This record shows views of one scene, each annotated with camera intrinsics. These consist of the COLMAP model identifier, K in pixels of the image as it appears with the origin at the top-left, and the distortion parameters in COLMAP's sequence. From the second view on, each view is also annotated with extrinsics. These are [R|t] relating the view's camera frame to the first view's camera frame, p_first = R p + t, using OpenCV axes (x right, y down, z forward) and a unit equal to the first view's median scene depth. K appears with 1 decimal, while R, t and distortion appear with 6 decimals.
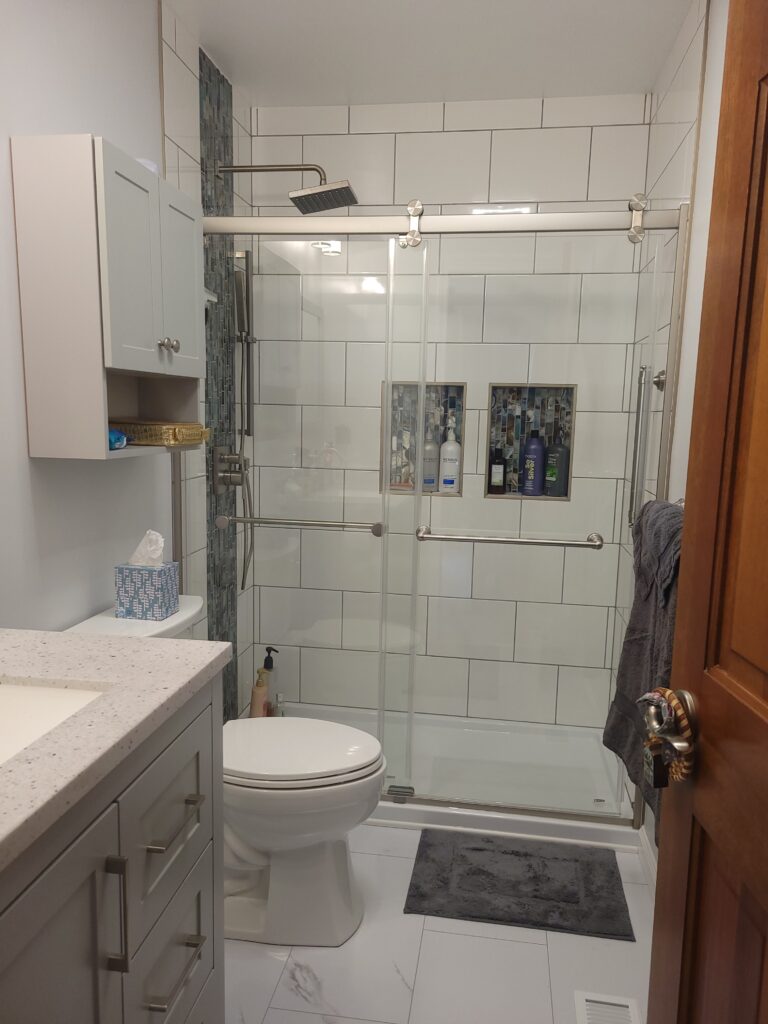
lens RADIAL K [[778.6, 0, 372.8], [0, 778.6, 533.8], [0, 0, 1]] dist [0.025319, -0.004403]
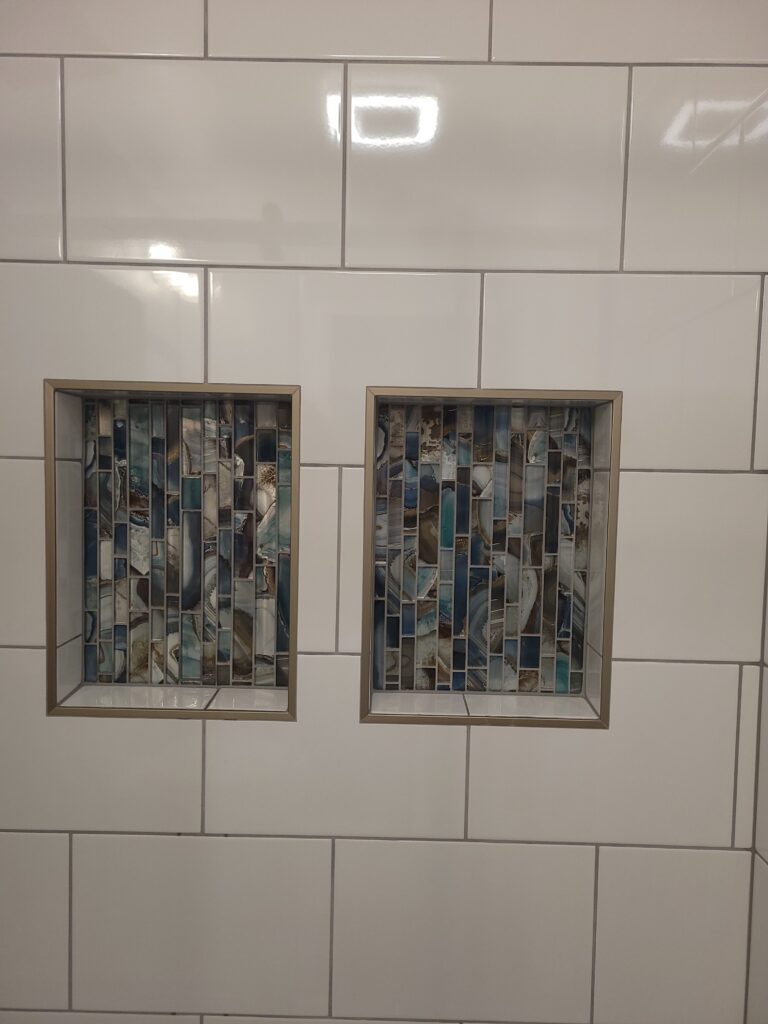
lens RADIAL K [[778.6, 0, 383.5], [0, 778.6, 514.2], [0, 0, 1]] dist [0.025319, -0.004403]
pose [[0.986905, -0.012864, 0.160789, 0.098574], [0.027651, 0.995551, -0.090071, -0.105010], [-0.158915, 0.093337, 0.982870, 0.652929]]
